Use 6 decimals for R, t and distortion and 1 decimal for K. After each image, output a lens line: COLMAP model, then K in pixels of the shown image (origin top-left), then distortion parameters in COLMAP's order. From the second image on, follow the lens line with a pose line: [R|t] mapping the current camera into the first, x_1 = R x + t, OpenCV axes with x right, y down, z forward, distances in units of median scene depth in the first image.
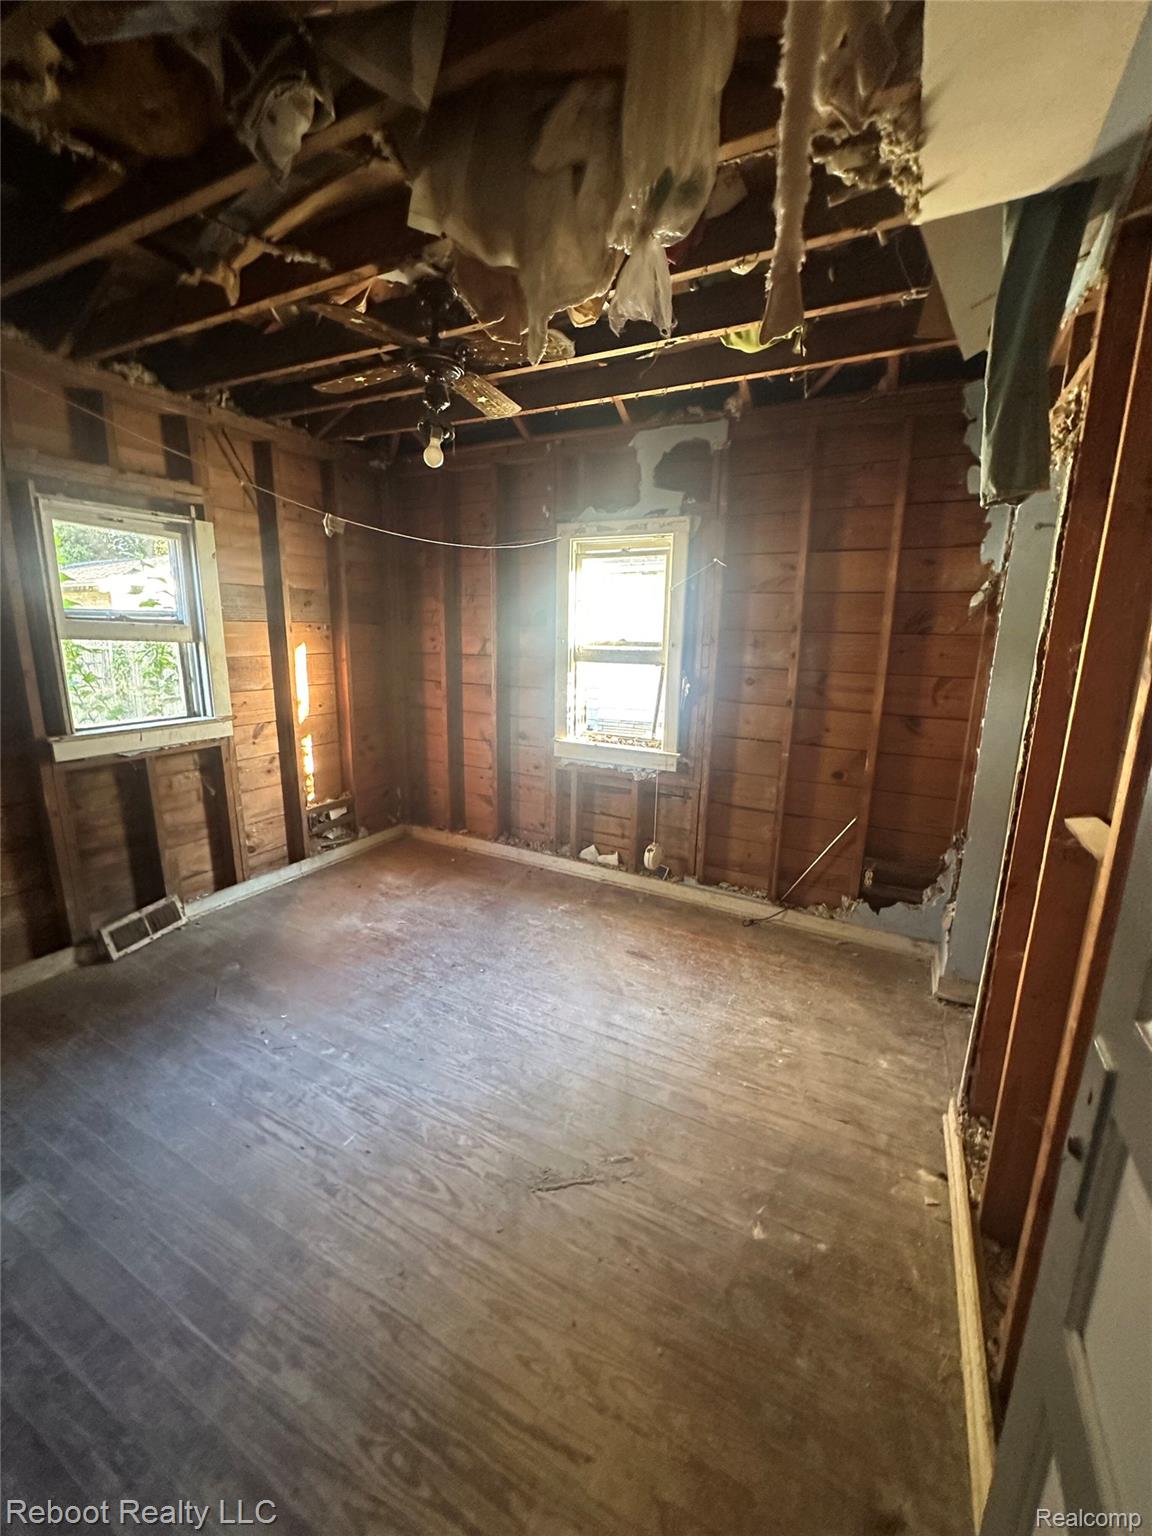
lens RADIAL K [[610.7, 0, 578.9], [0, 610.7, 760.3], [0, 0, 1]] dist [-0.003801, 0.000051]
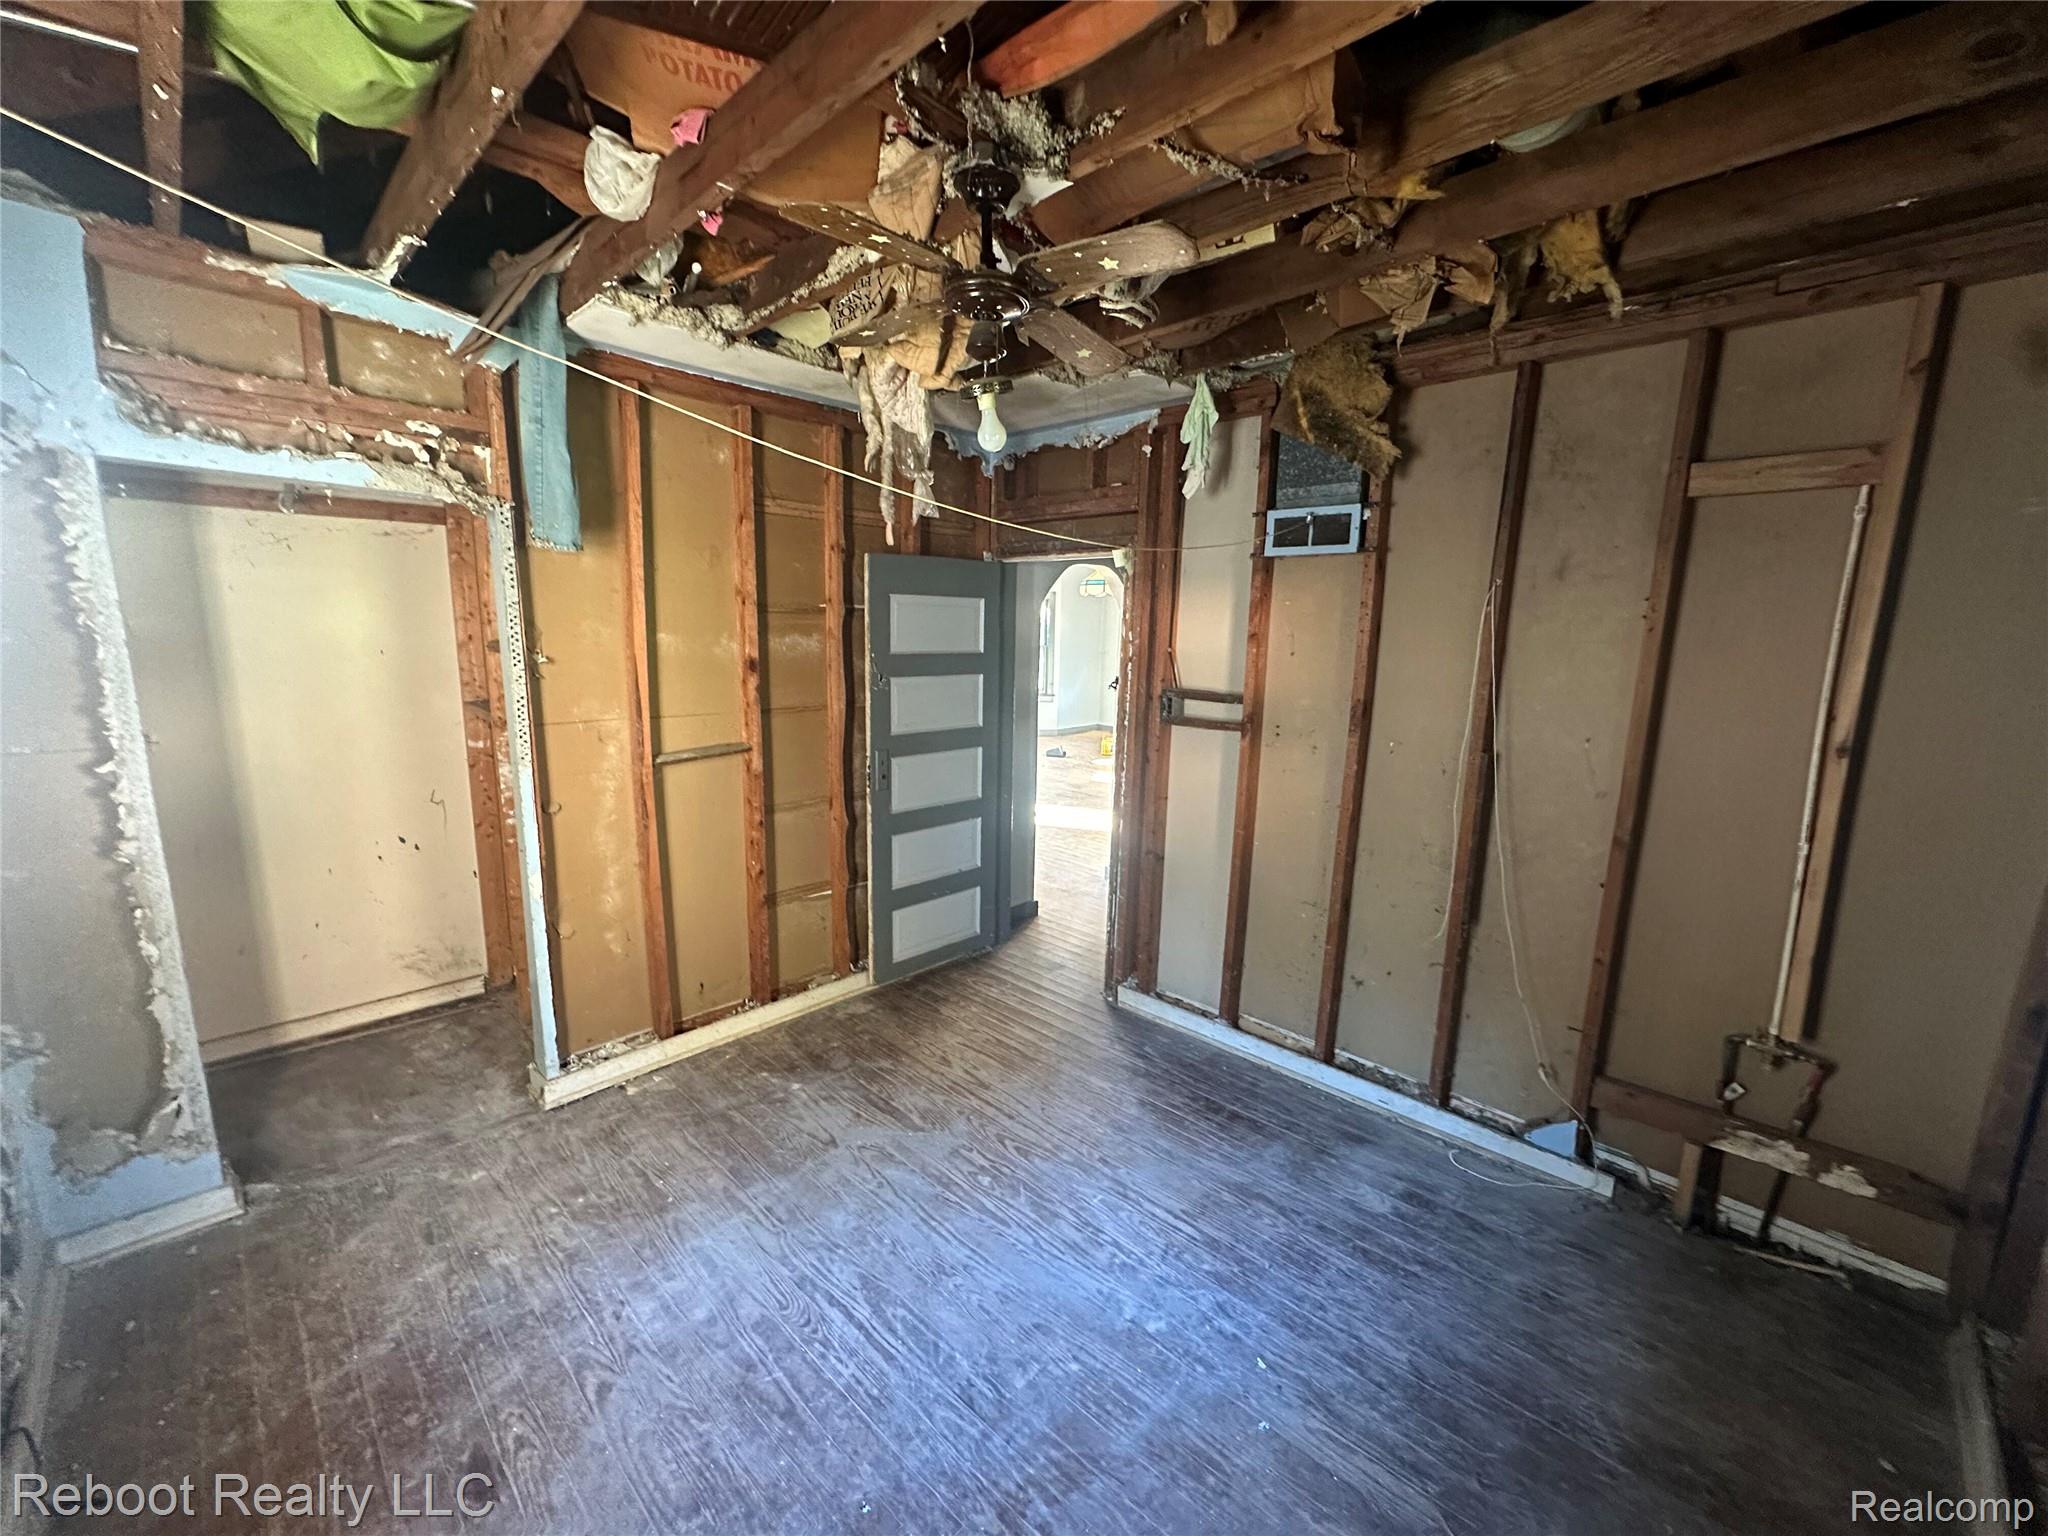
lens RADIAL K [[814.3, 0, 1023.1], [0, 814.3, 771.8], [0, 0, 1]] dist [-0.003801, 0.000051]
pose [[-0.956978, -0.093259, 0.274764, -0.455534], [0.016539, 0.927870, 0.372537, -0.403092], [-0.289687, 0.361054, -0.886409, 1.586900]]
